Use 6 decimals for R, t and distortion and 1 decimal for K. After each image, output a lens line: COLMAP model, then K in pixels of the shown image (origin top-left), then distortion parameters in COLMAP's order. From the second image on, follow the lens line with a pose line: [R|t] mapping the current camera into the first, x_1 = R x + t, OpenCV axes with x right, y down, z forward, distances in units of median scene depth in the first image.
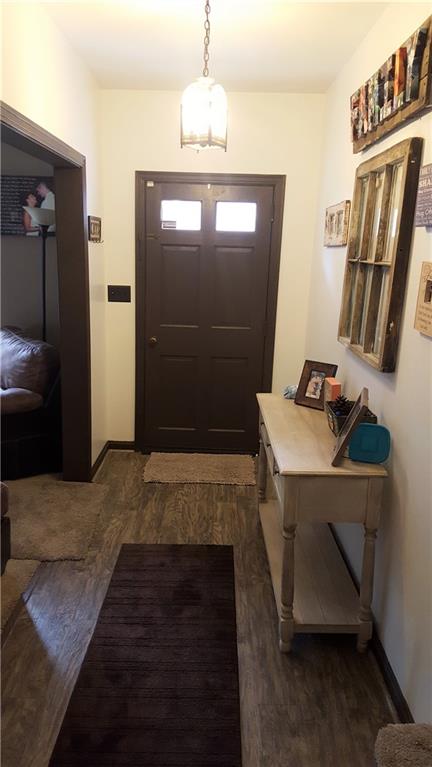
lens RADIAL K [[572.0, 0, 216.0], [0, 572.0, 383.5], [0, 0, 1]] dist [0.101226, -0.171484]
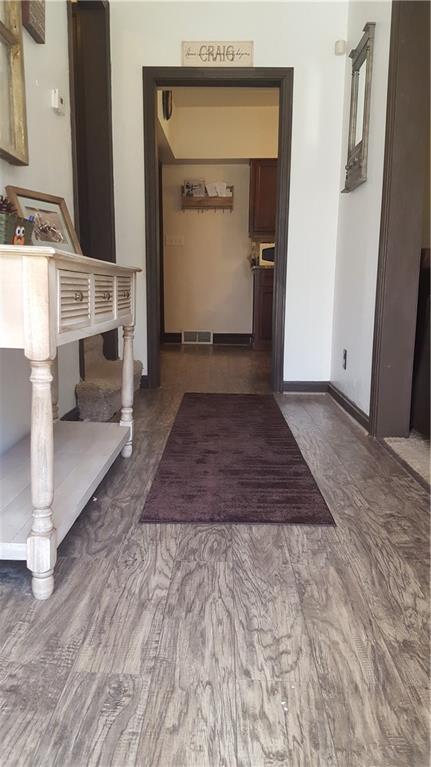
lens RADIAL K [[572.0, 0, 215.5], [0, 572.0, 383.5], [0, 0, 1]] dist [0.101226, -0.171484]
pose [[-0.998797, -0.044242, 0.021135, -0.038790], [-0.032538, 0.920538, 0.389295, -0.044615], [-0.036679, 0.388139, -0.920871, 1.282981]]
